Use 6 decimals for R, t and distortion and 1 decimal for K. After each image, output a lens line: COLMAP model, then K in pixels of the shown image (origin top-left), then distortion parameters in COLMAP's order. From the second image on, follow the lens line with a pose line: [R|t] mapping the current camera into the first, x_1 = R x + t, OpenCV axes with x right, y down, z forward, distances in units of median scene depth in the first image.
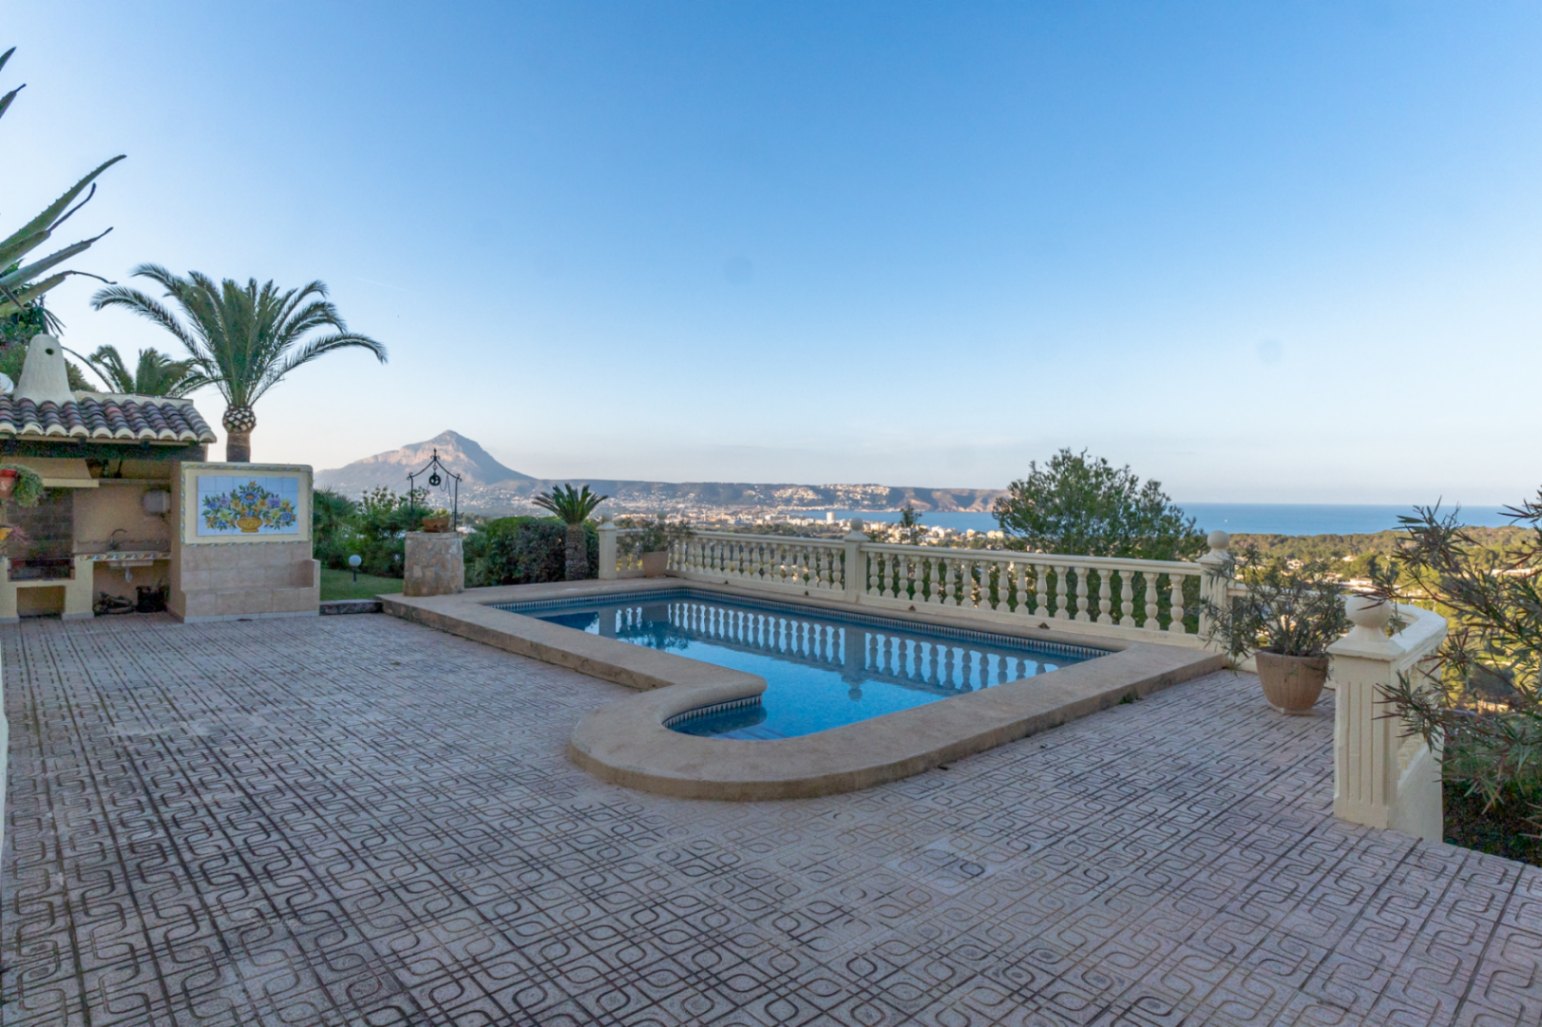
lens RADIAL K [[838.6, 0, 774.5], [0, 838.6, 499.4], [0, 0, 1]] dist [0.008066, 0.000302]
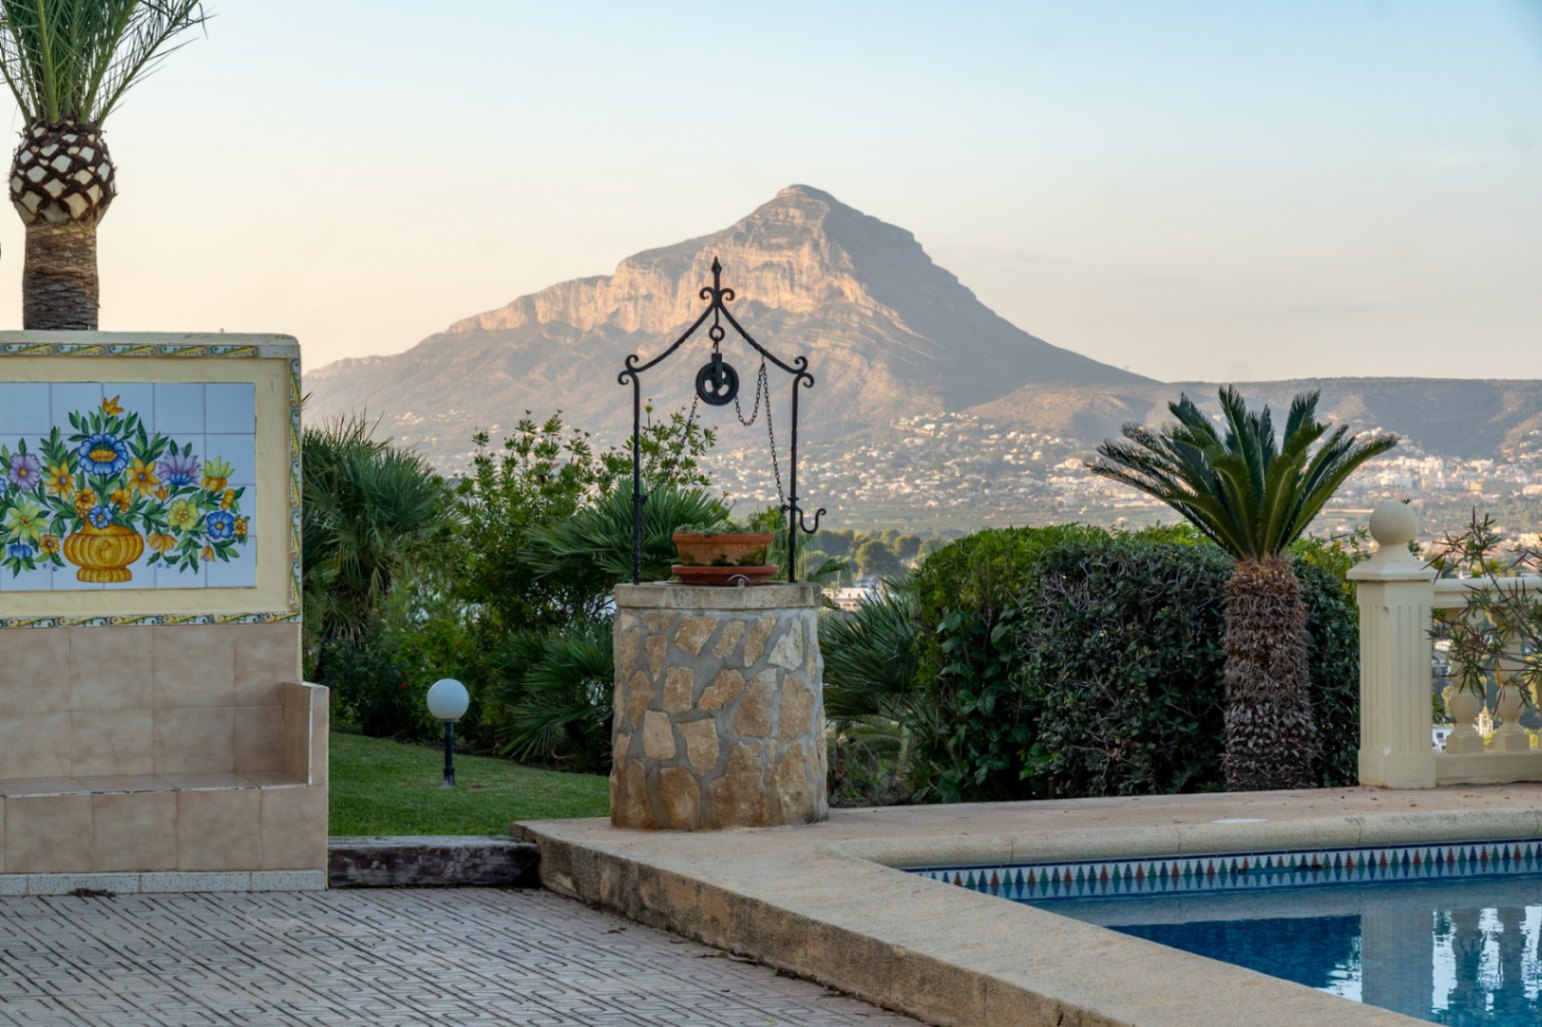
lens RADIAL K [[3733.7, 0, 772.5], [0, 3733.7, 521.7], [0, 0, 1]] dist [0.041435, 0.000000]
pose [[0.929363, -0.004103, -0.369144, 0.037678], [0.009615, 0.999868, 0.013093, 0.005314], [0.369041, -0.015717, 0.929280, -0.066104]]
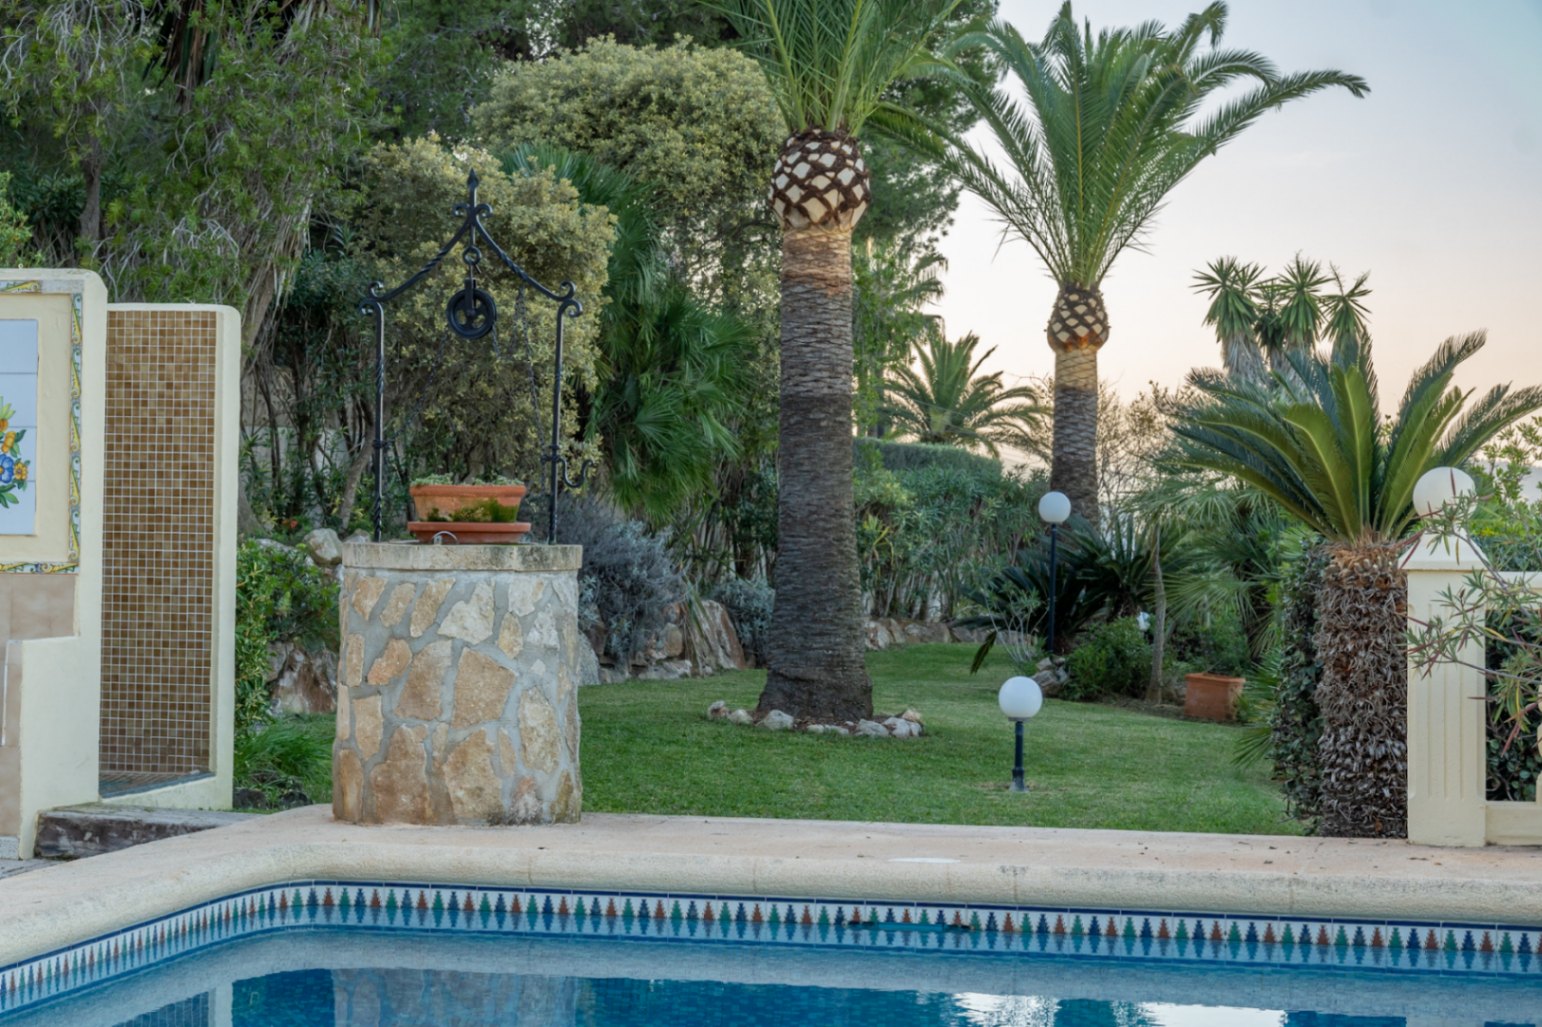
lens RADIAL K [[3087.0, 0, 759.0], [0, 3087.0, 503.4], [0, 0, 1]] dist [0.070837, 0.000000]
pose [[0.564617, -0.002672, -0.825349, 0.351540], [-0.009165, 0.999913, -0.009507, 0.038508], [0.825302, 0.012932, 0.564544, 0.653786]]
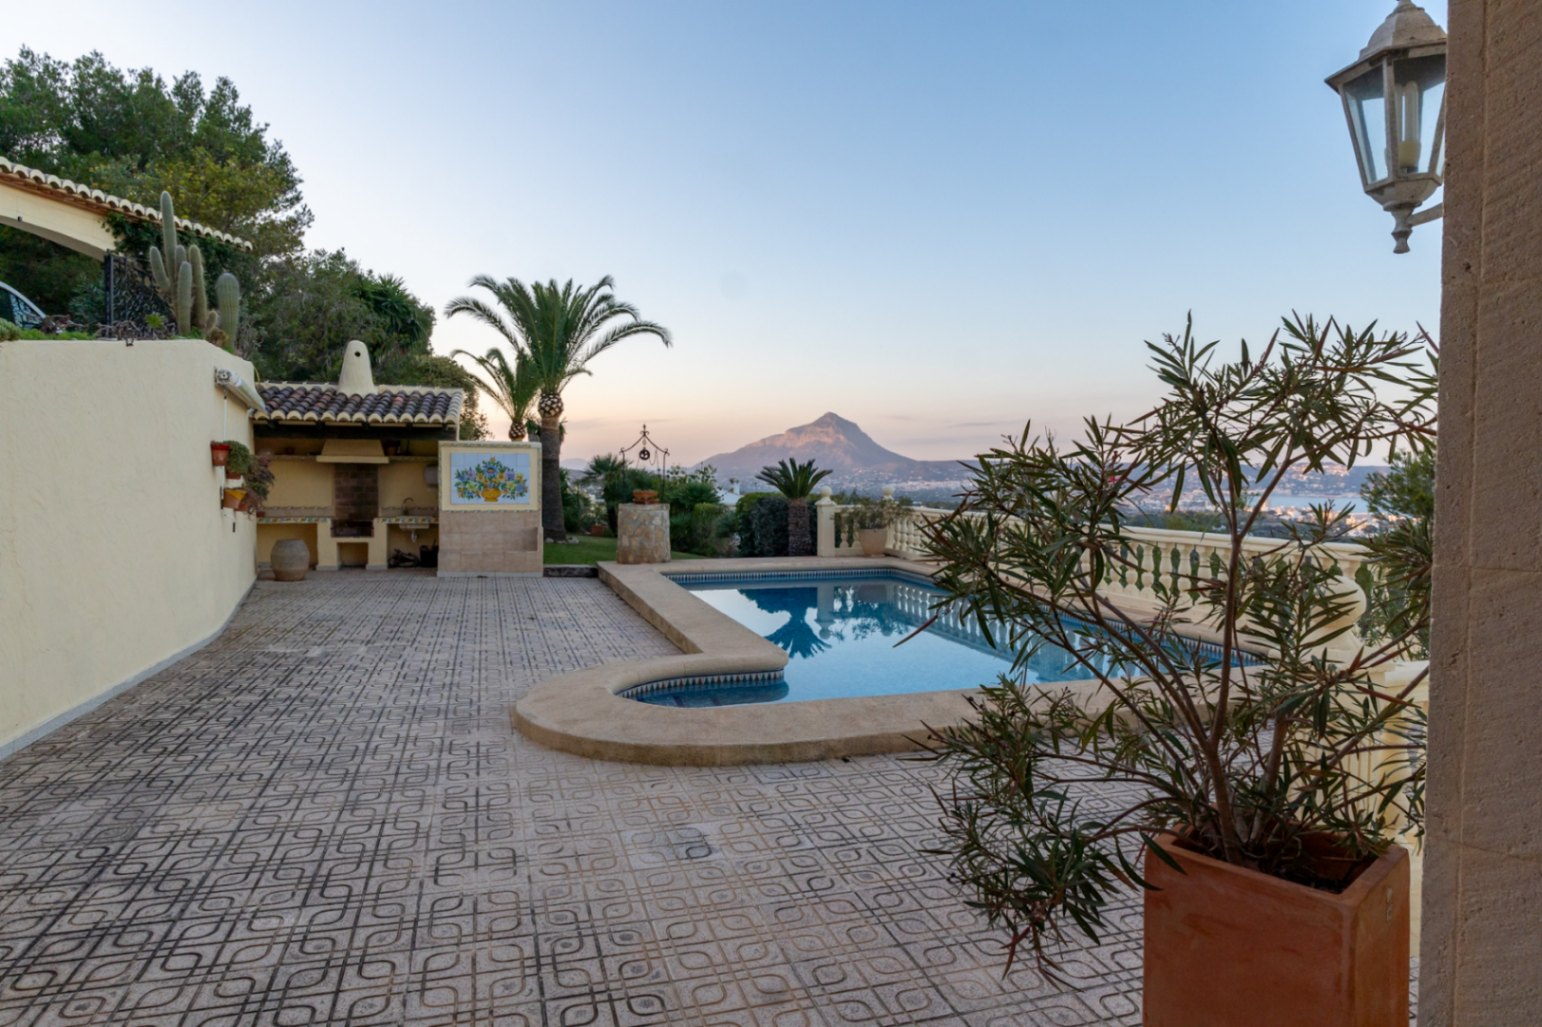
lens RADIAL K [[899.3, 0, 763.4], [0, 899.3, 504.6], [0, 0, 1]] dist [-0.005749, 0.002544]
pose [[0.902685, 0.010526, -0.430172, 0.234880], [0.000312, 0.999684, 0.025117, 0.012334], [0.430301, -0.022807, 0.902397, 0.051372]]
